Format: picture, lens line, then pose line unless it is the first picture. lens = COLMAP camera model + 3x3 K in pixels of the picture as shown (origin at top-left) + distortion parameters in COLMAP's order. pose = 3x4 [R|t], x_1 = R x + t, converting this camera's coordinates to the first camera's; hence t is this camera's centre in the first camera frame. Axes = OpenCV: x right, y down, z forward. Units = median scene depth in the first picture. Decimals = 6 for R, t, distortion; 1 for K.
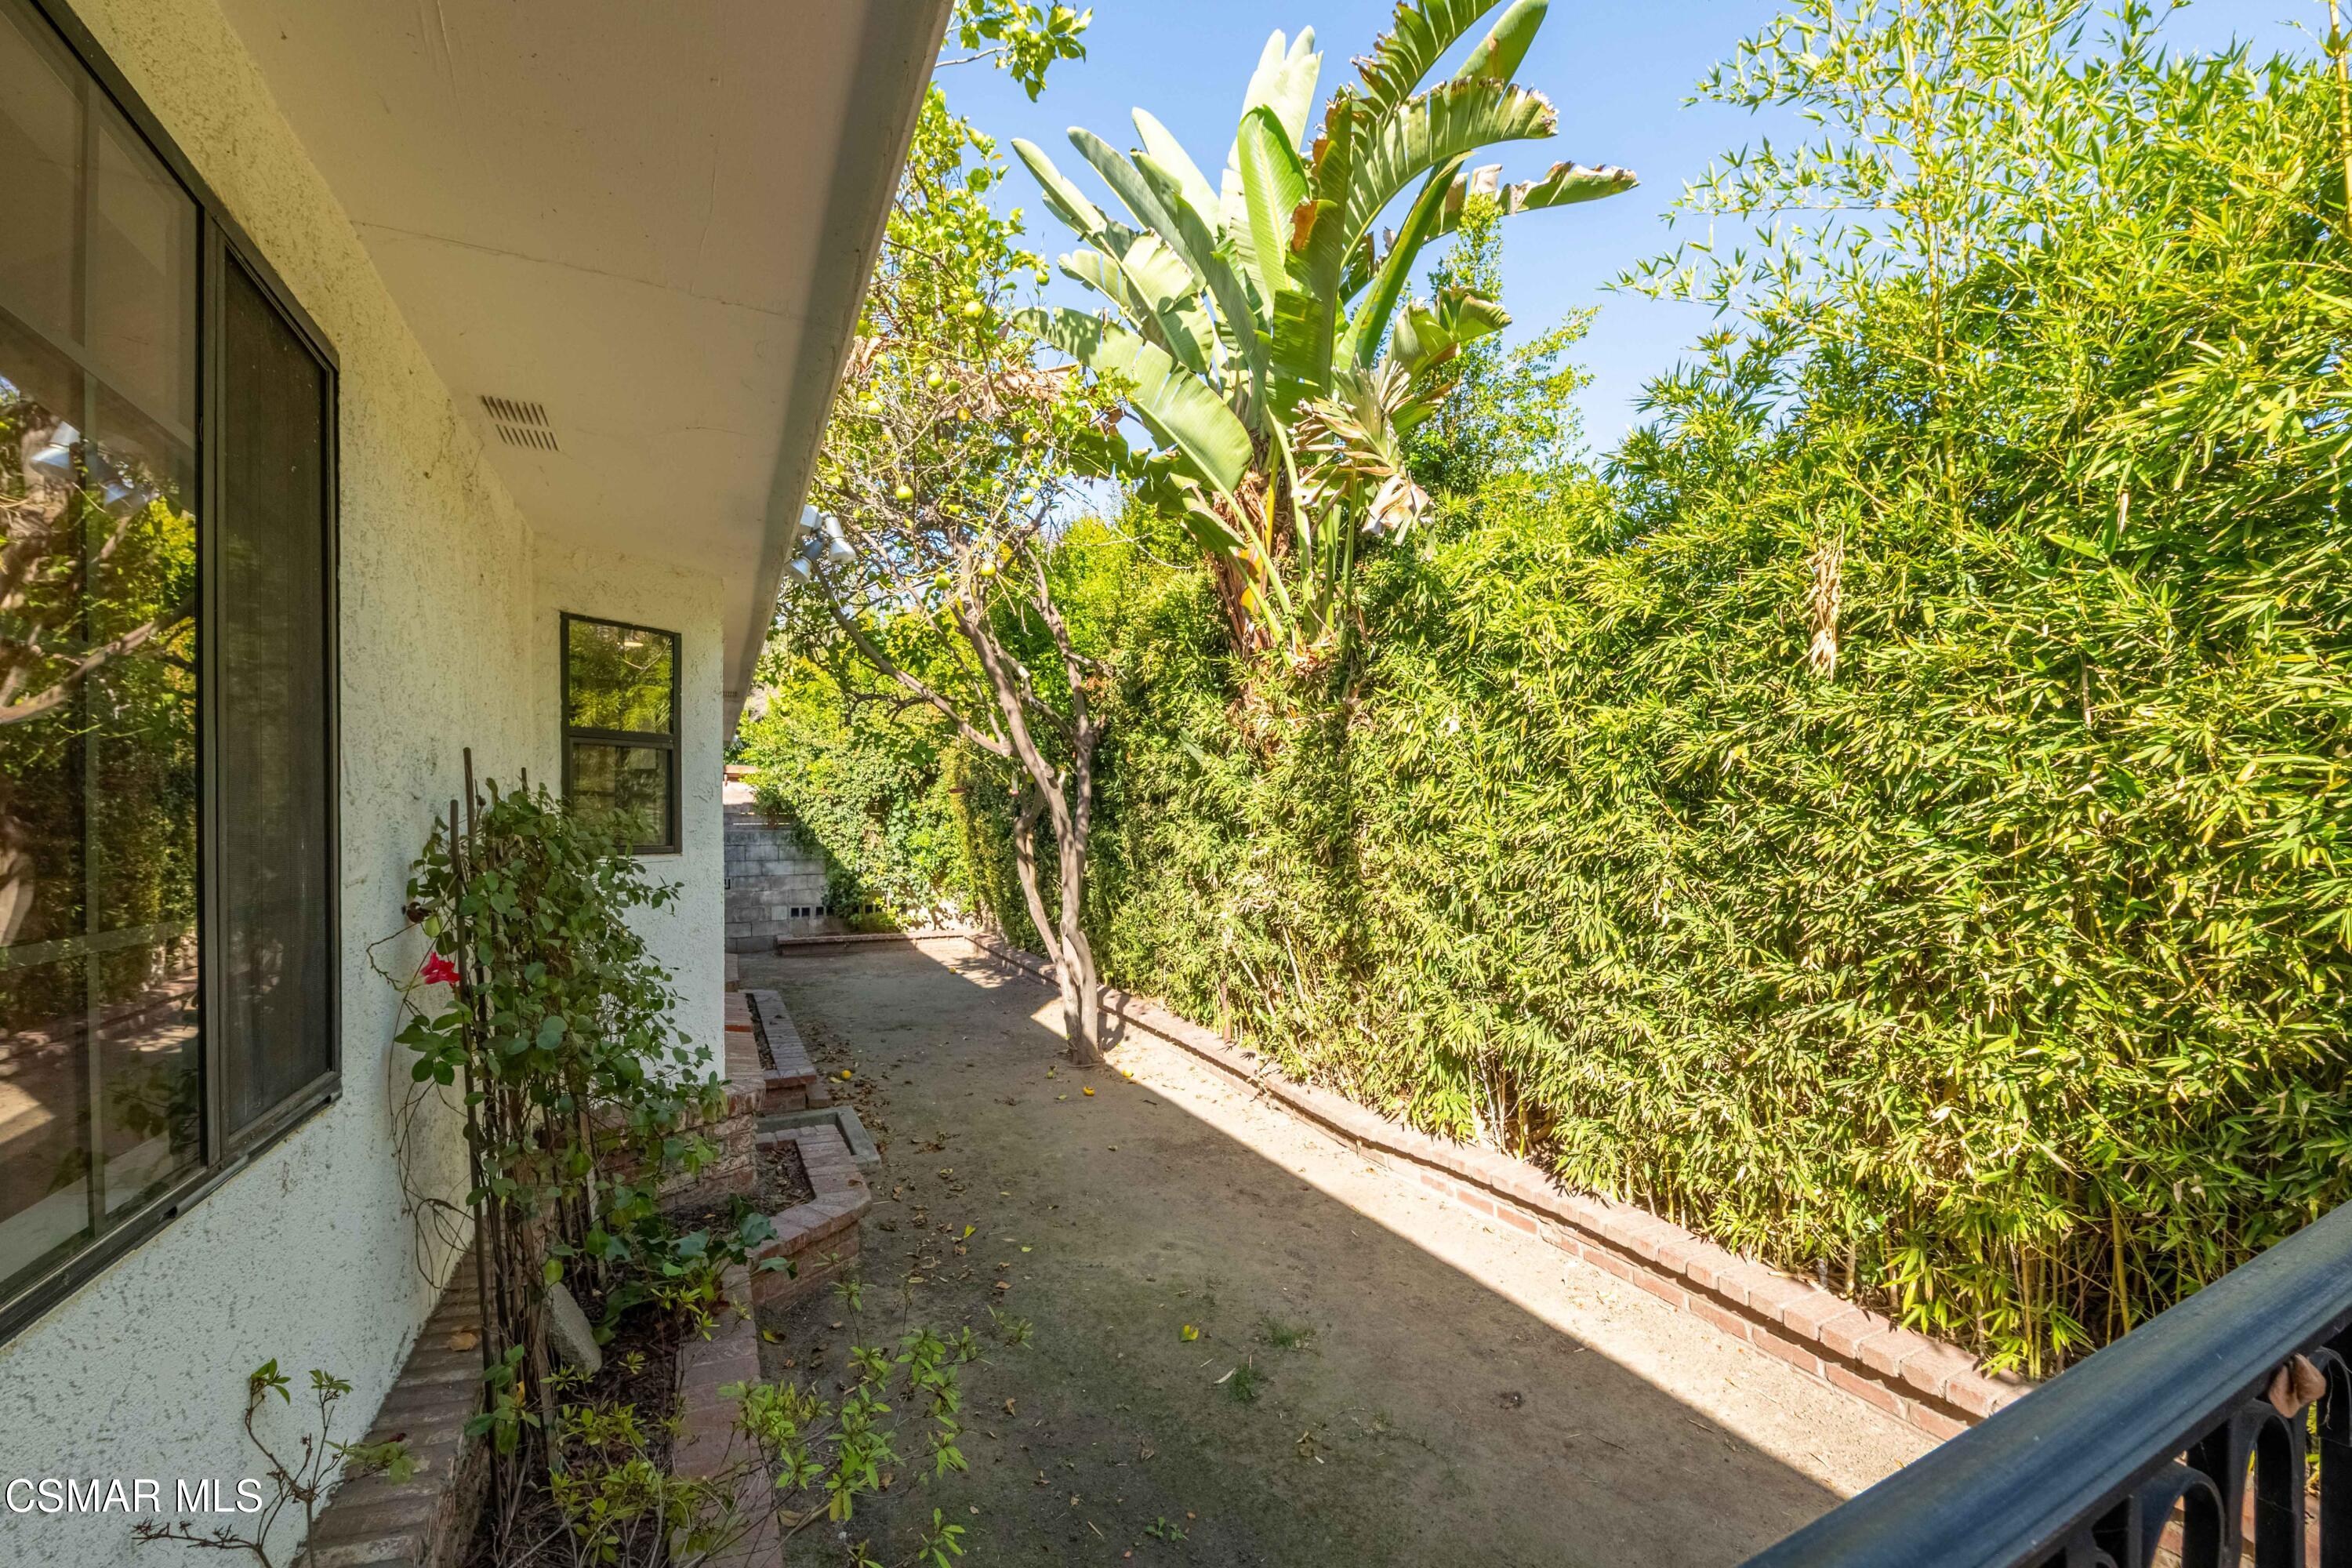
lens RADIAL K [[939.6, 0, 1152.6], [0, 939.6, 860.9], [0, 0, 1]] dist [-0.000357, -0.003535]
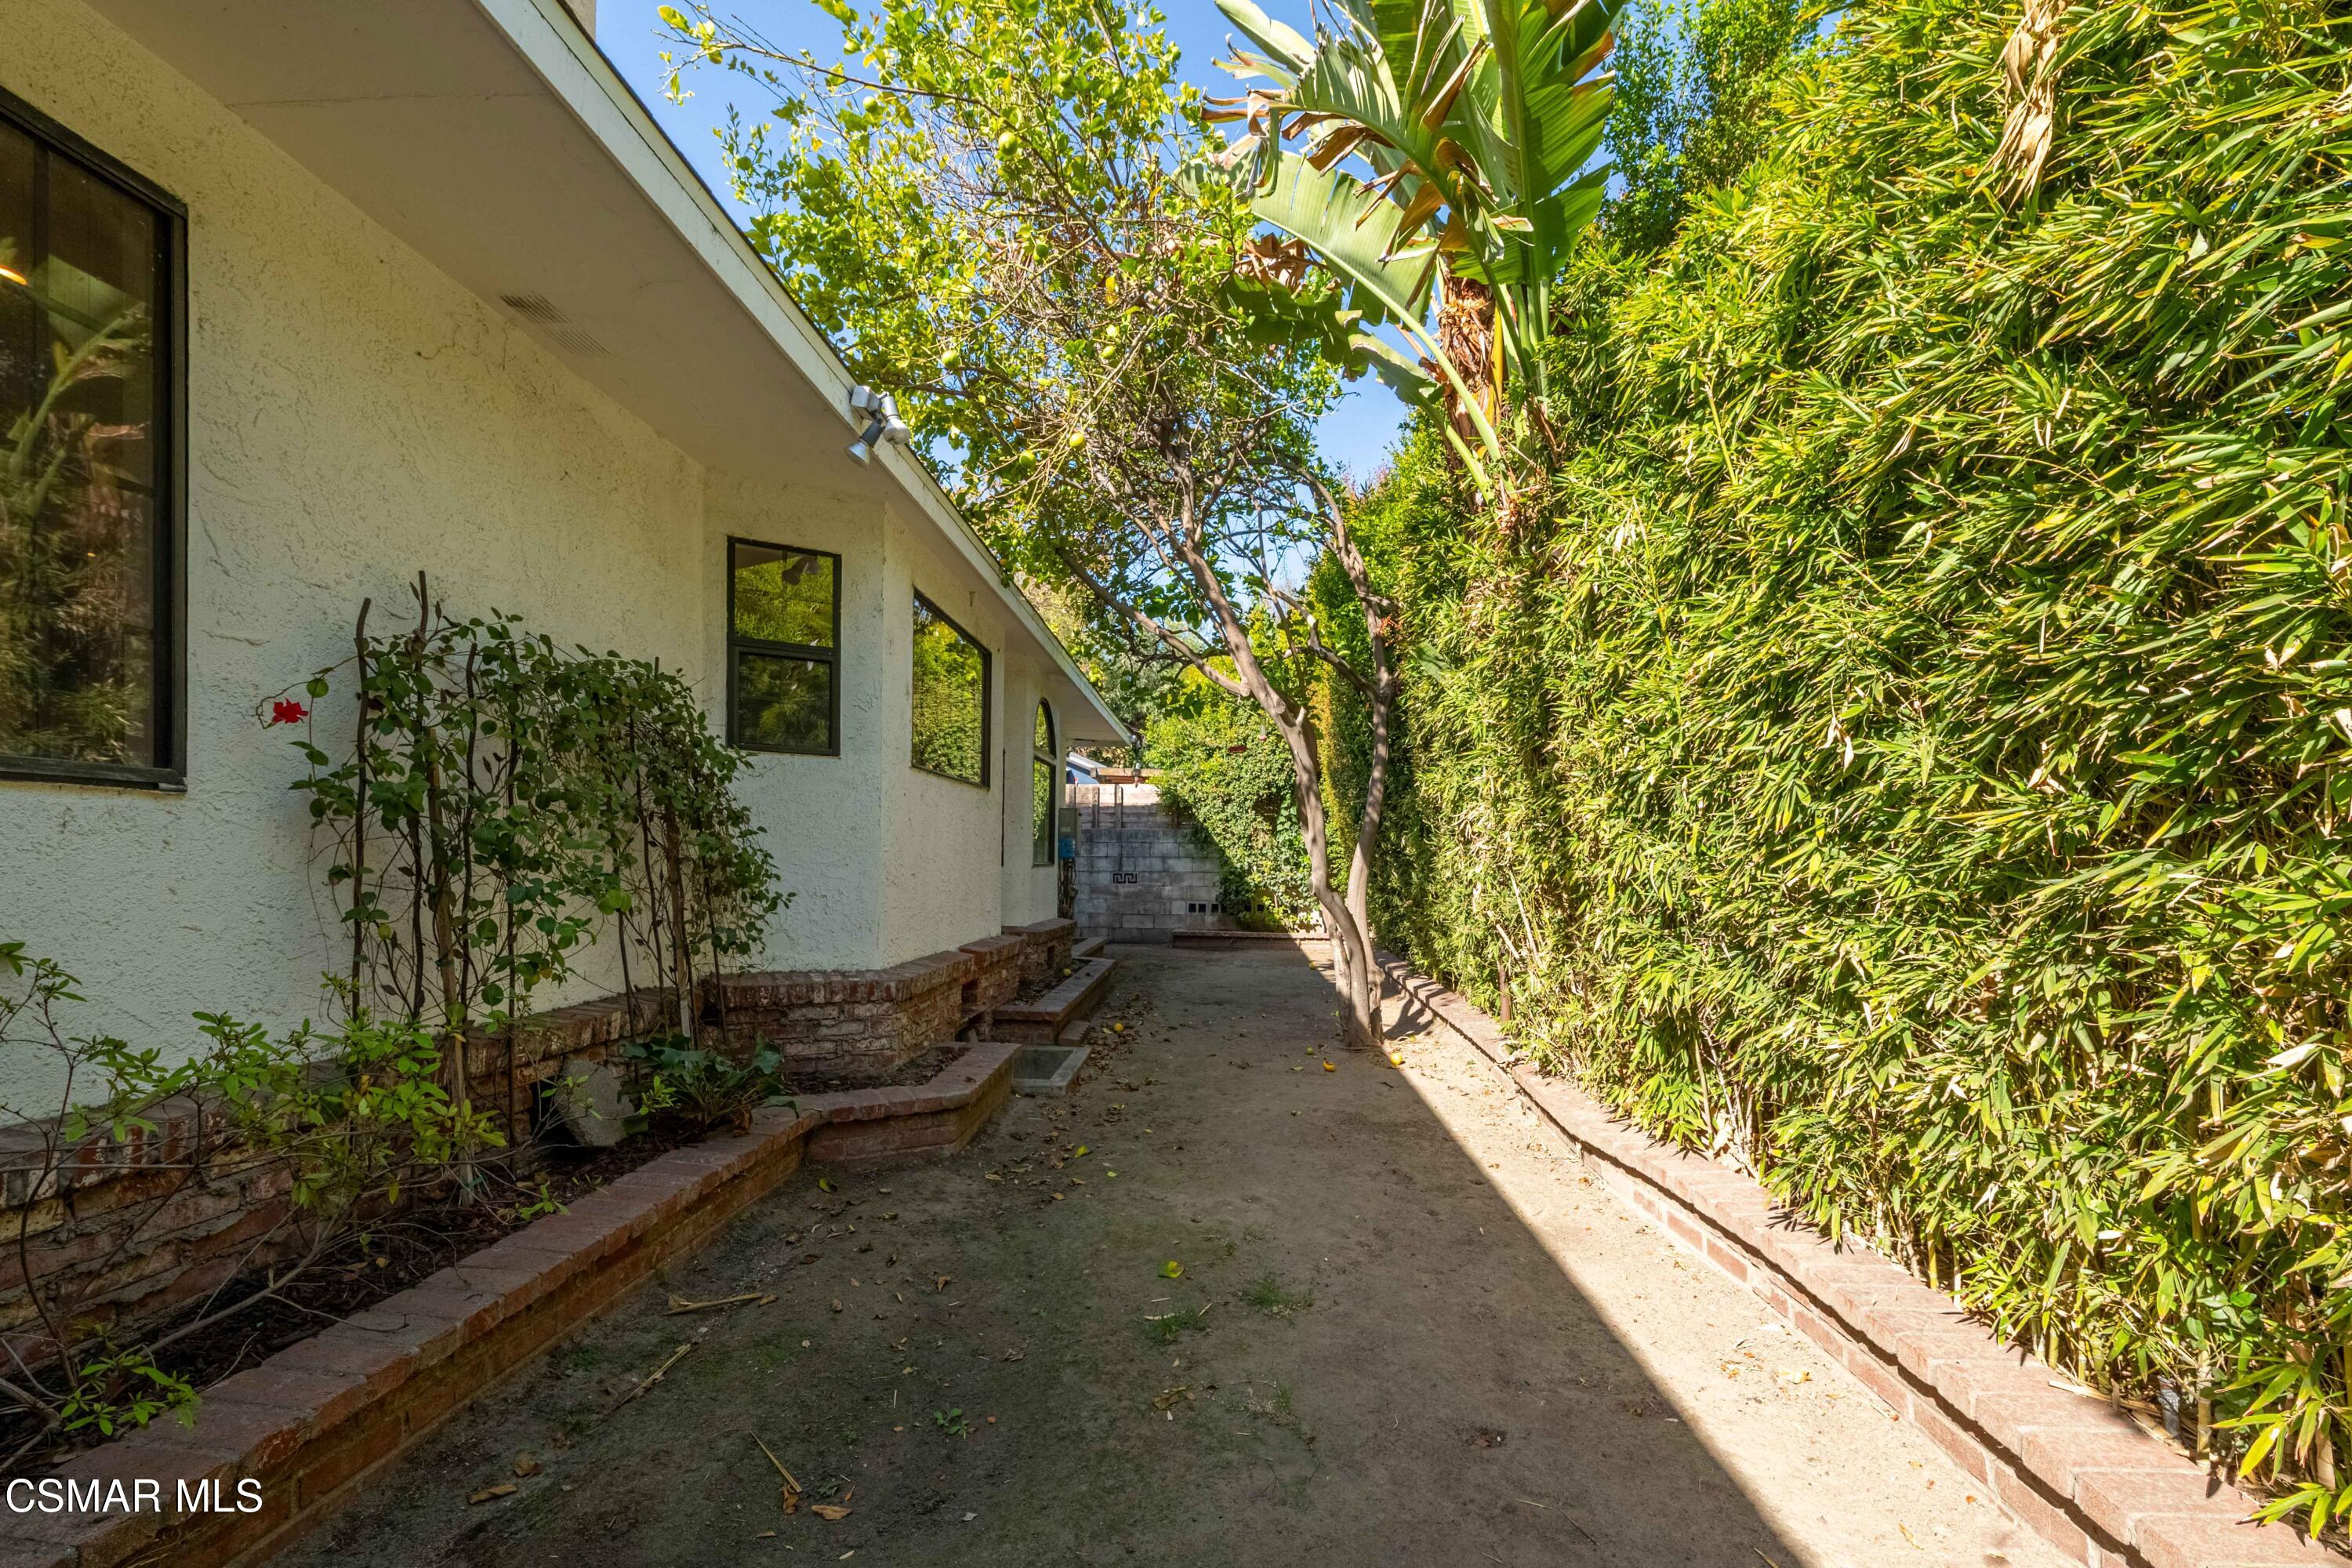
lens RADIAL K [[939.6, 0, 1178.3], [0, 939.6, 916.7], [0, 0, 1]] dist [-0.000357, -0.003535]
pose [[0.876888, 0.042283, -0.478831, 0.311146], [-0.035204, 0.999098, 0.023756, 0.112666], [0.479403, -0.003975, 0.877586, 0.177609]]
